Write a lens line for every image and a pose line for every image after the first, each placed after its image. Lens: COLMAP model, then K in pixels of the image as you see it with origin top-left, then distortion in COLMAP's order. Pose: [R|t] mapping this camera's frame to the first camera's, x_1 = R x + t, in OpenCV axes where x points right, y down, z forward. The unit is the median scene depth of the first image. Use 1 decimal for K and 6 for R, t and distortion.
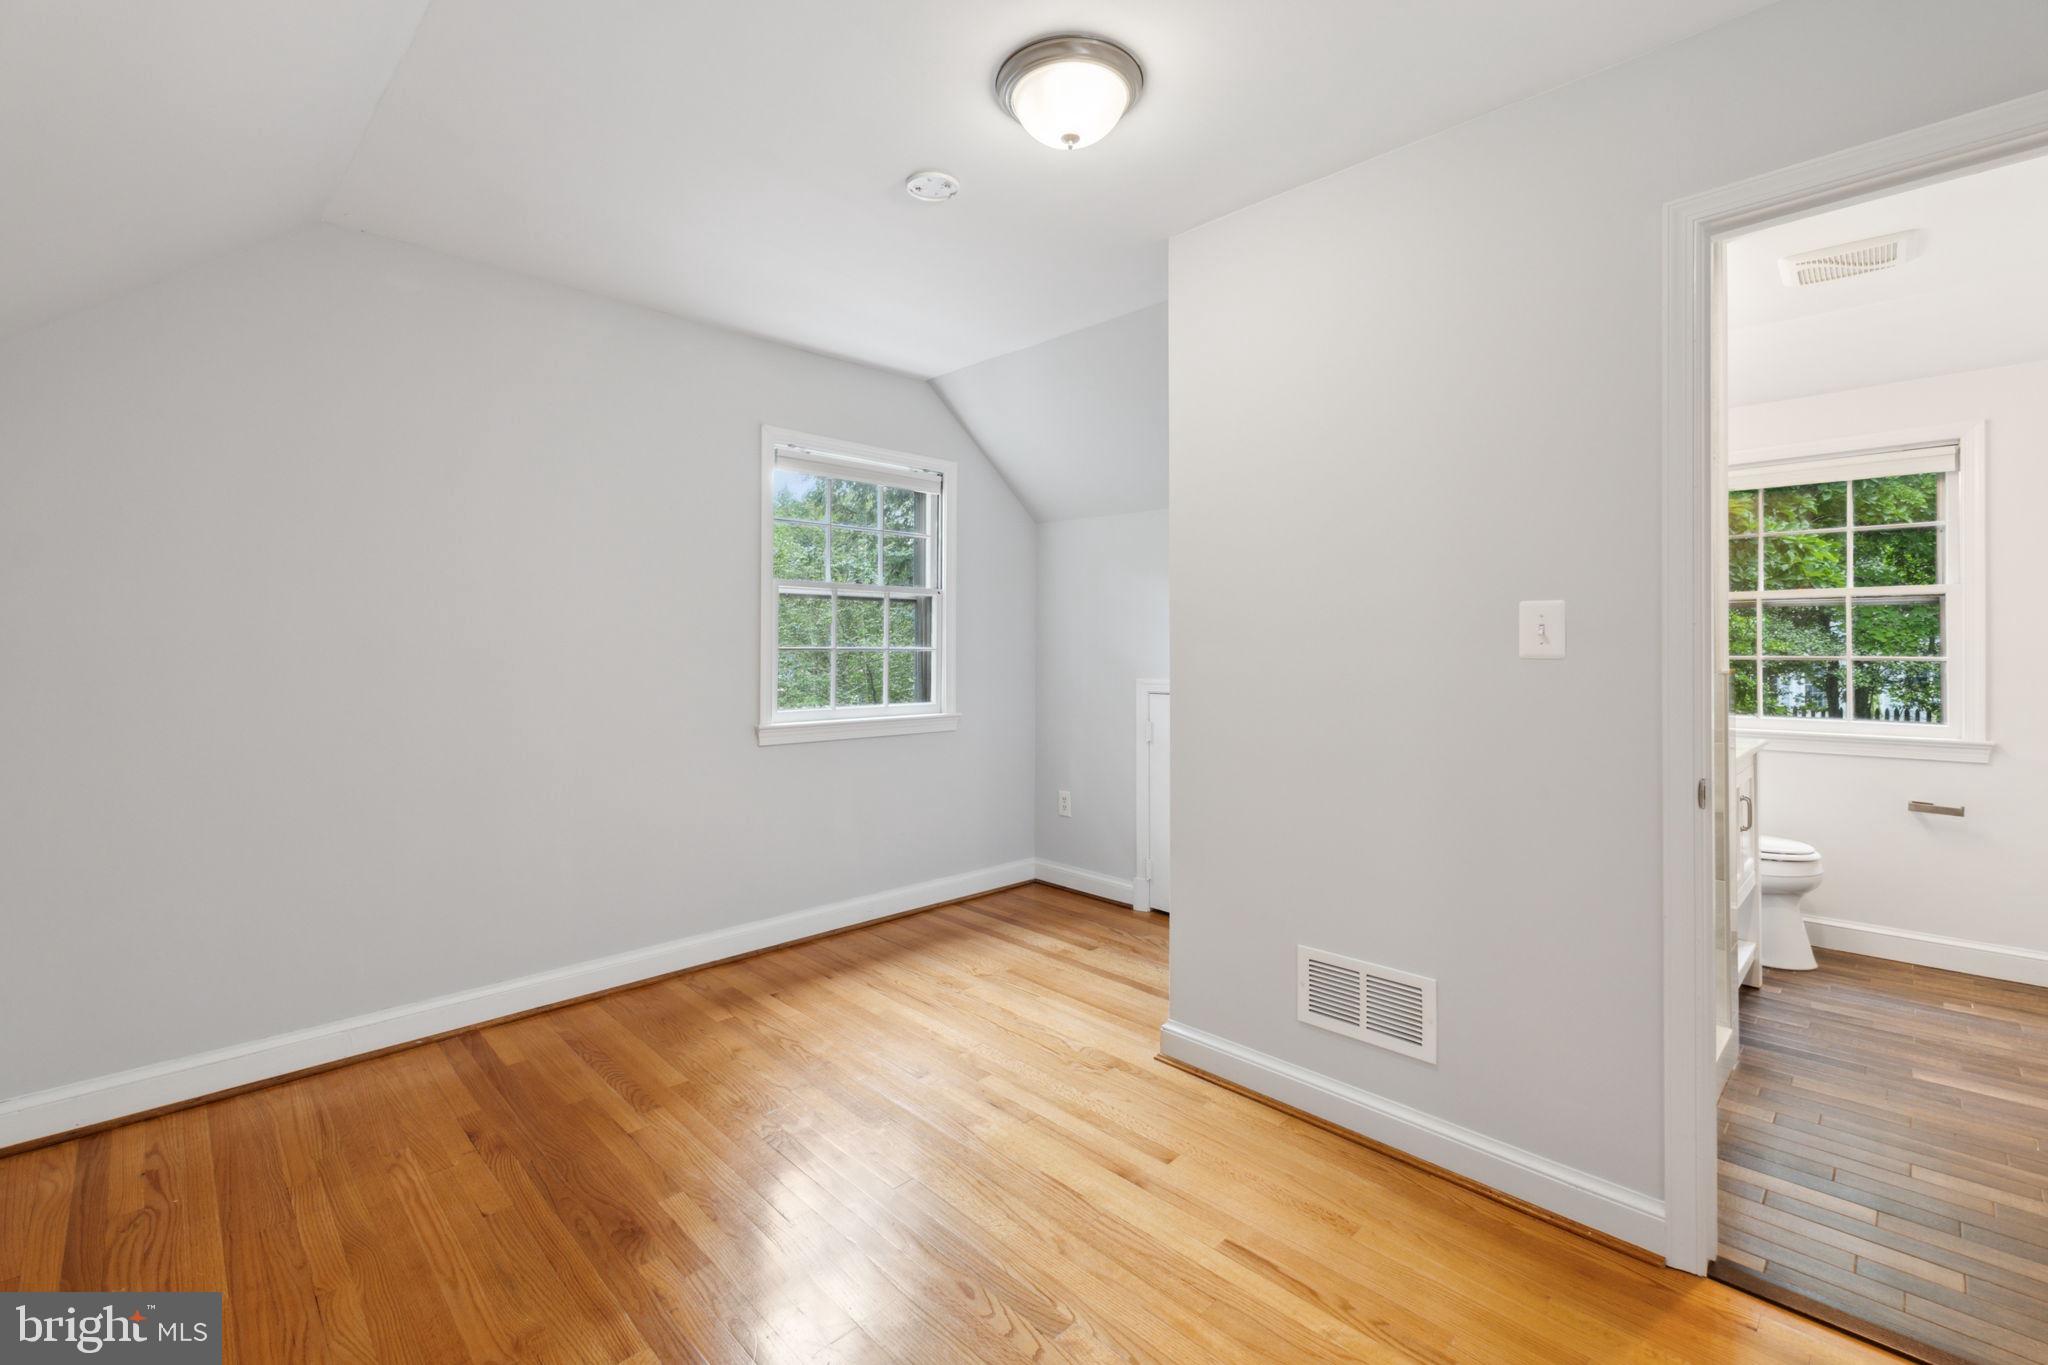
lens RADIAL K [[860.1, 0, 1032.2], [0, 860.1, 655.3], [0, 0, 1]] dist [0.001510, 0.000836]
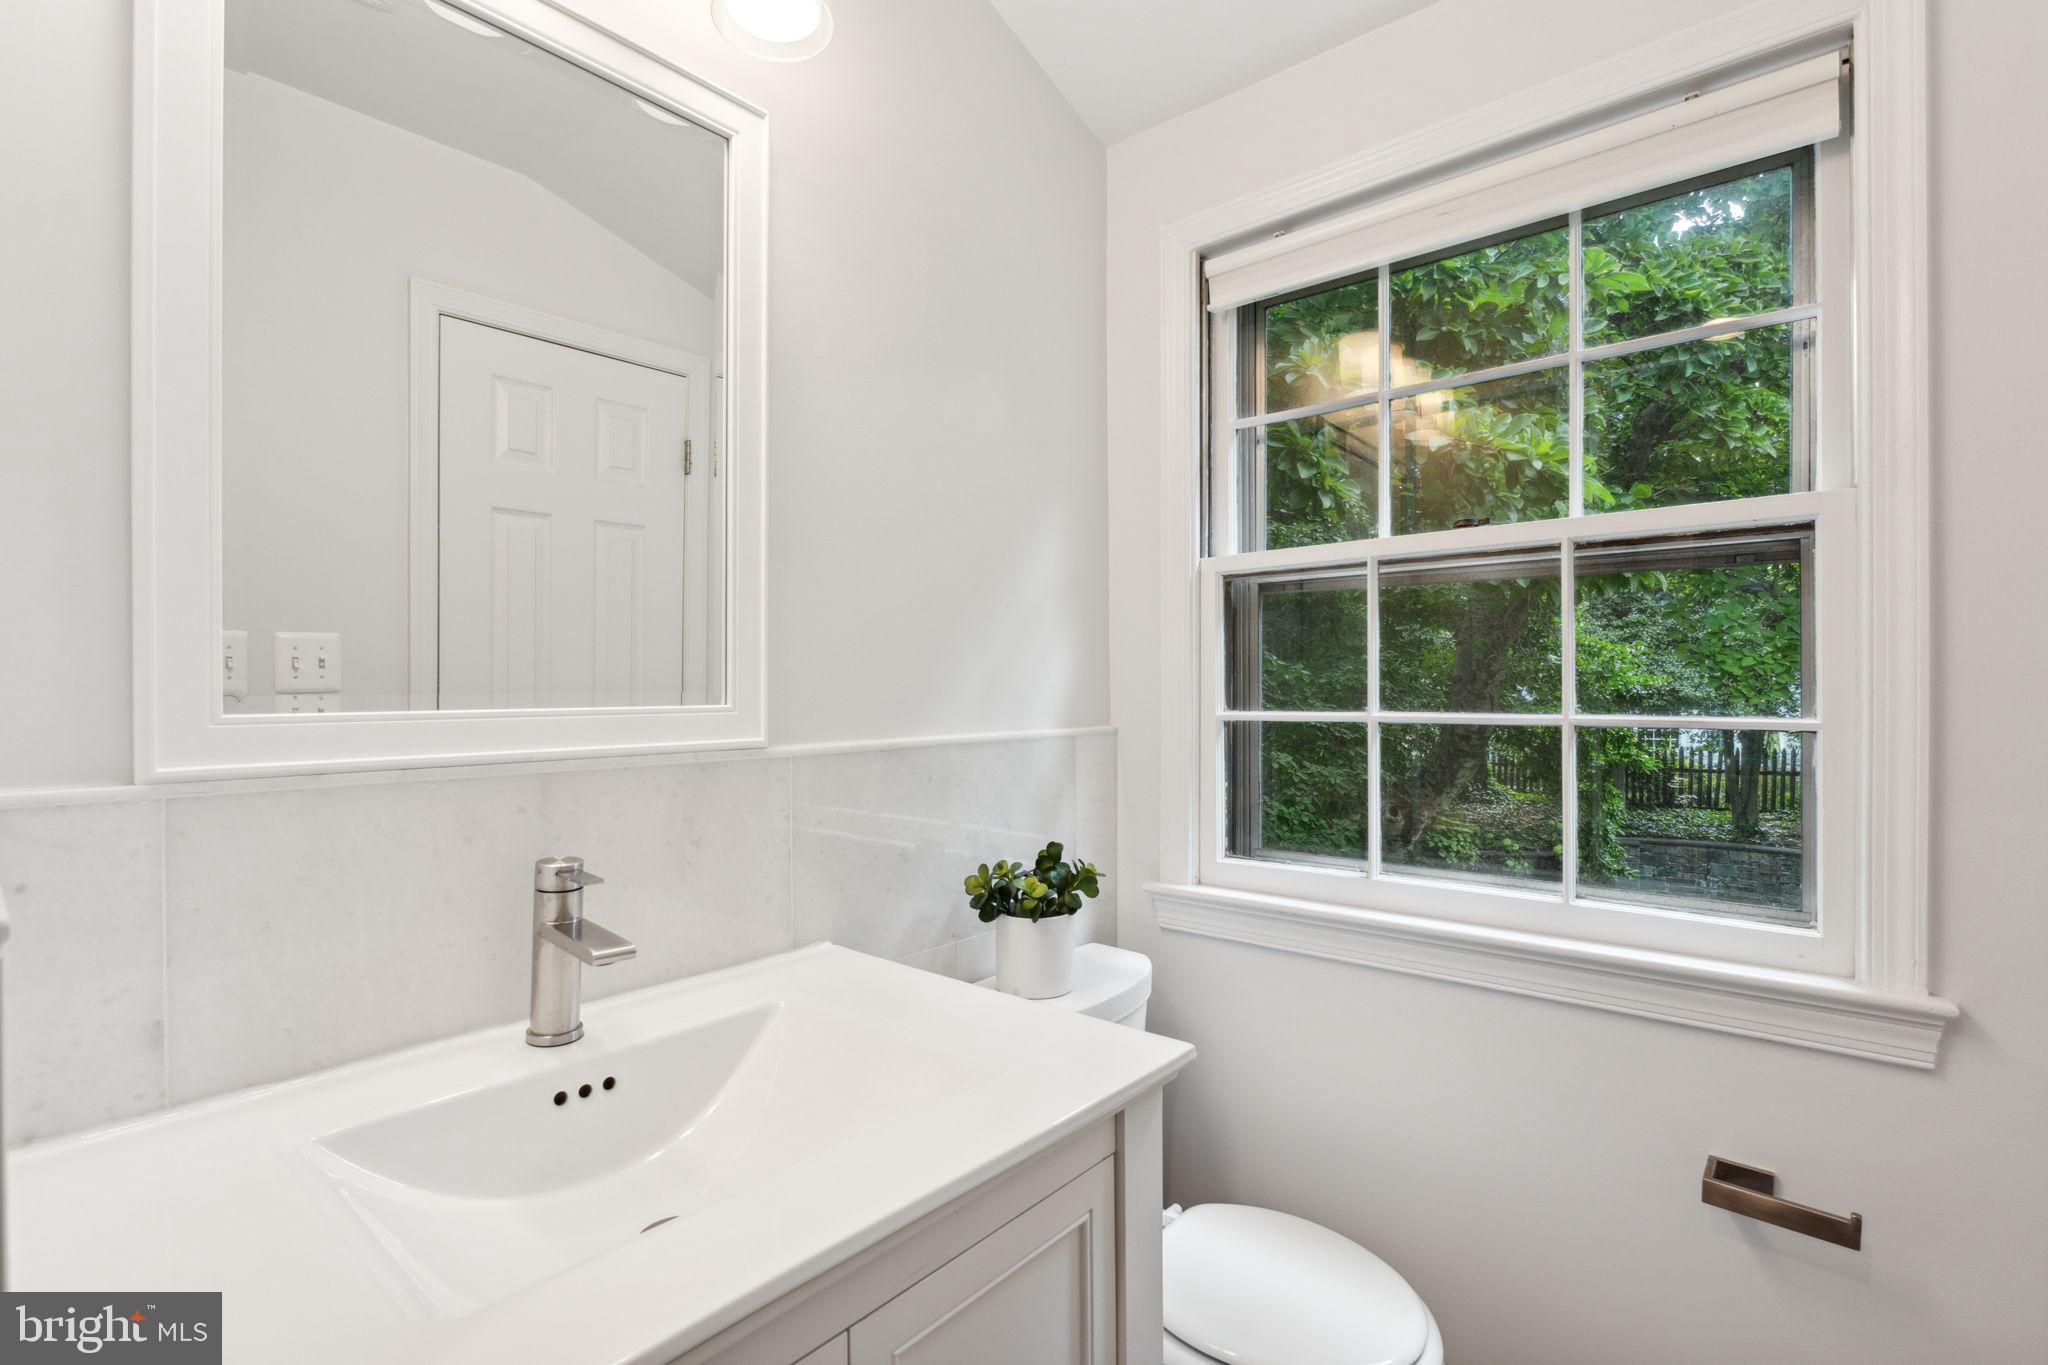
lens RADIAL K [[949.6, 0, 1012.4], [0, 949.6, 694.1], [0, 0, 1]] dist [-0.007376, 0.000552]
pose [[0.995727, -0.000241, 0.092340, 0.719169], [-0.000111, 0.999993, 0.003804, -0.007003], [-0.092341, -0.003798, 0.995720, 0.667590]]
